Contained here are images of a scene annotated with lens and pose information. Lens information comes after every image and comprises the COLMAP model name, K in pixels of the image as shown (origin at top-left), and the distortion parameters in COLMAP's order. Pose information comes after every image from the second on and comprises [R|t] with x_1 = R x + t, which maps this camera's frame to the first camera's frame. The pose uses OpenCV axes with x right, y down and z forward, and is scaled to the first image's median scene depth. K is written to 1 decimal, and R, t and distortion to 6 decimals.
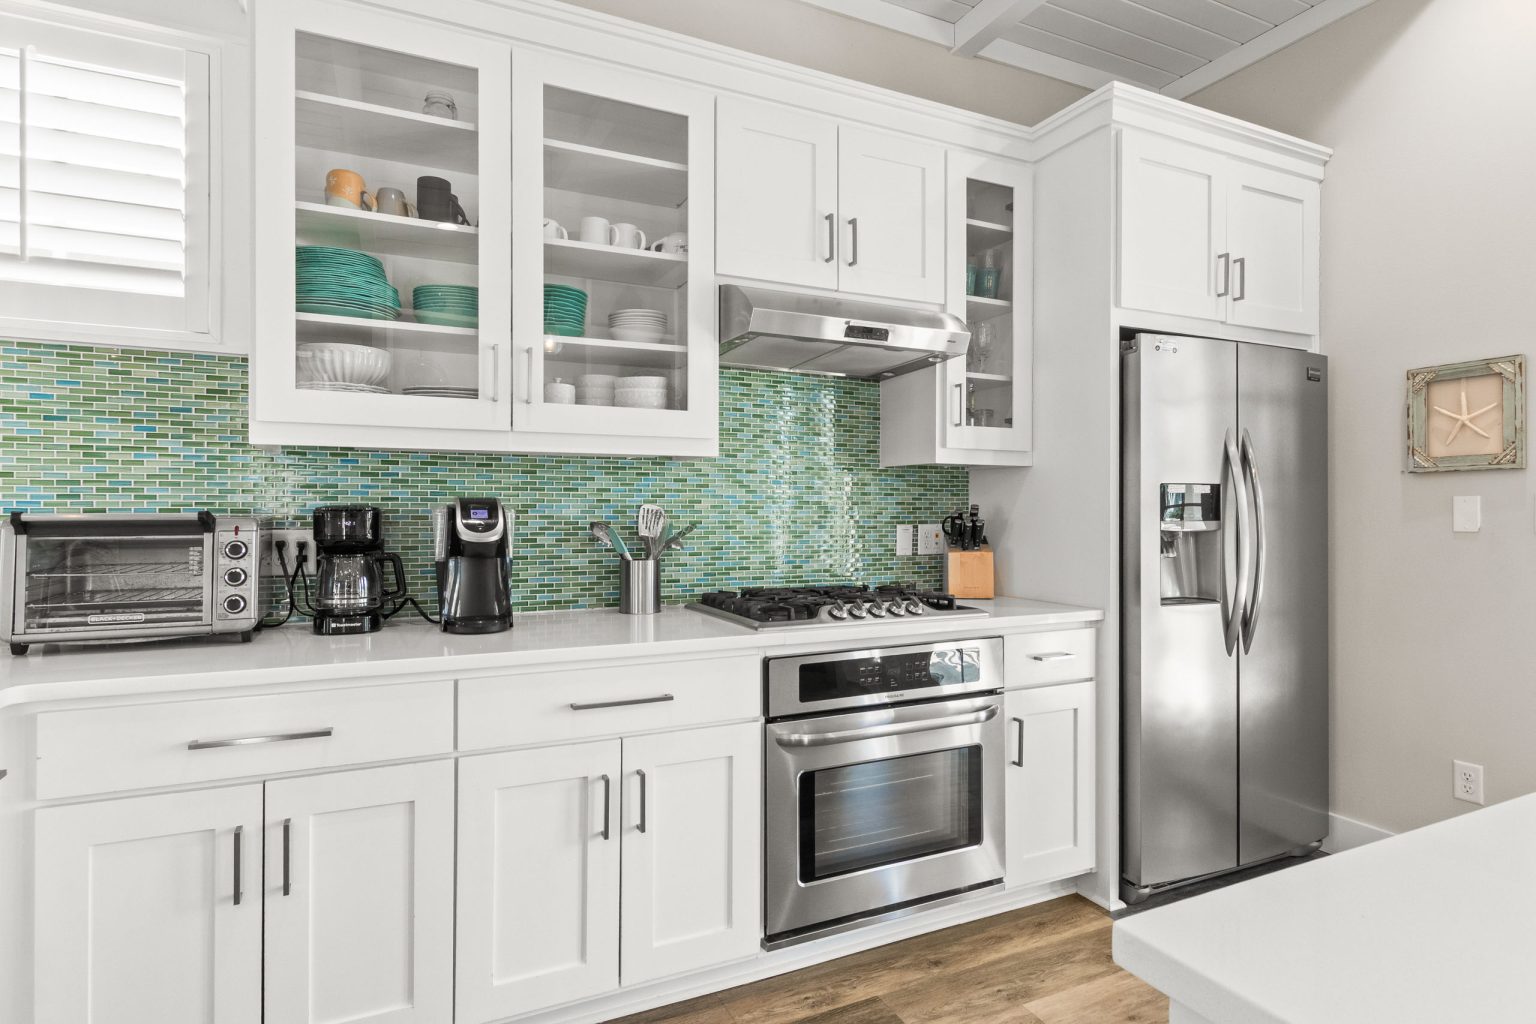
lens RADIAL K [[796.1, 0, 767.3], [0, 796.1, 504.3], [0, 0, 1]] dist [0.002680, 0.000280]
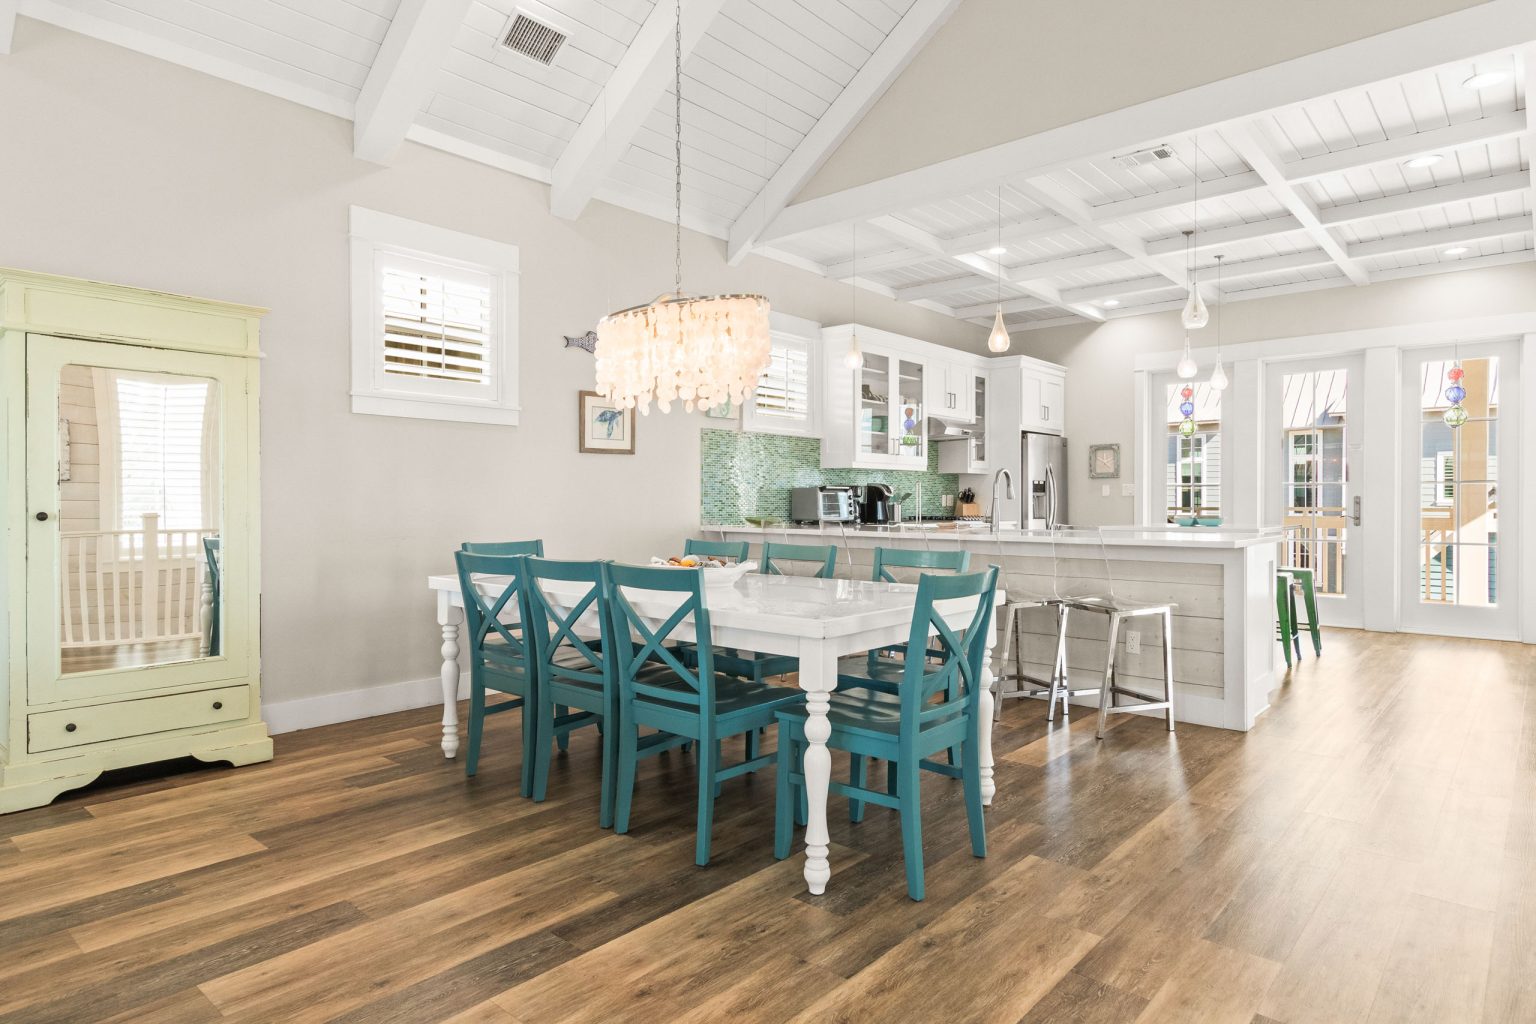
lens RADIAL K [[796.1, 0, 767.3], [0, 796.1, 504.3], [0, 0, 1]] dist [0.002680, 0.000280]
pose [[0.923959, -0.003544, 0.382474, -1.733157], [0.000617, 0.999970, 0.007776, 0.043978], [-0.382490, -0.006949, 0.923934, -1.557765]]
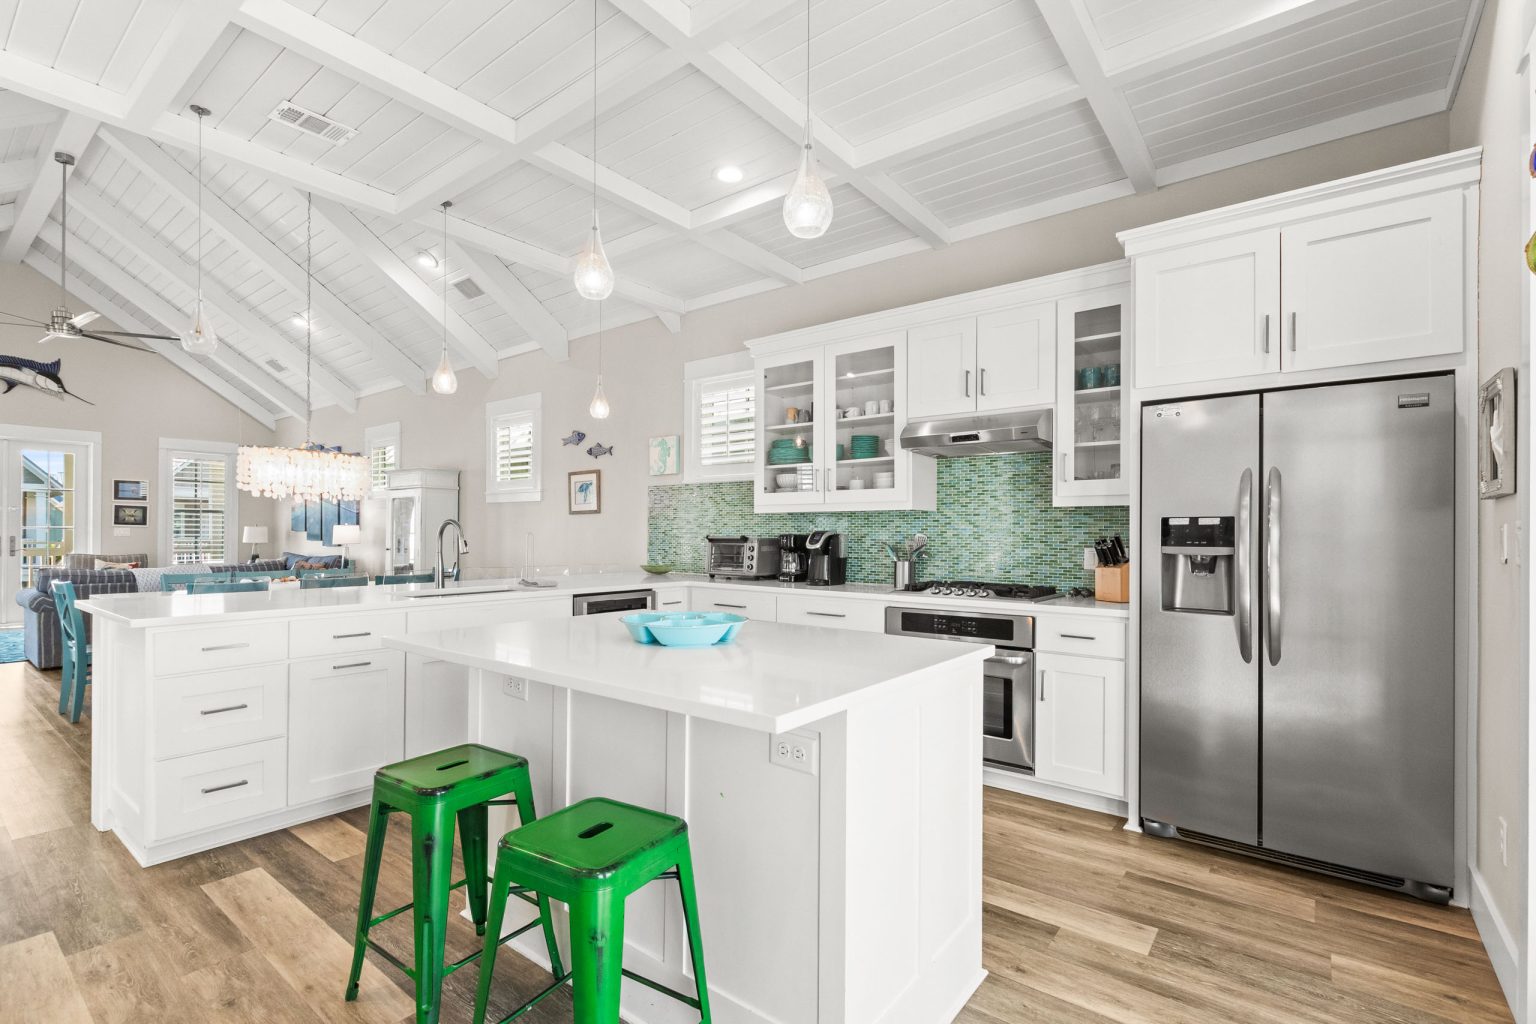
lens RADIAL K [[722.7, 0, 795.0], [0, 722.7, 530.6], [0, 0, 1]] dist [-0.000389, 0.000020]
pose [[0.475117, -0.003873, -0.879914, 1.278150], [-0.001473, 0.999985, -0.005197, 0.002152], [0.879921, 0.003765, 0.475105, -0.100595]]
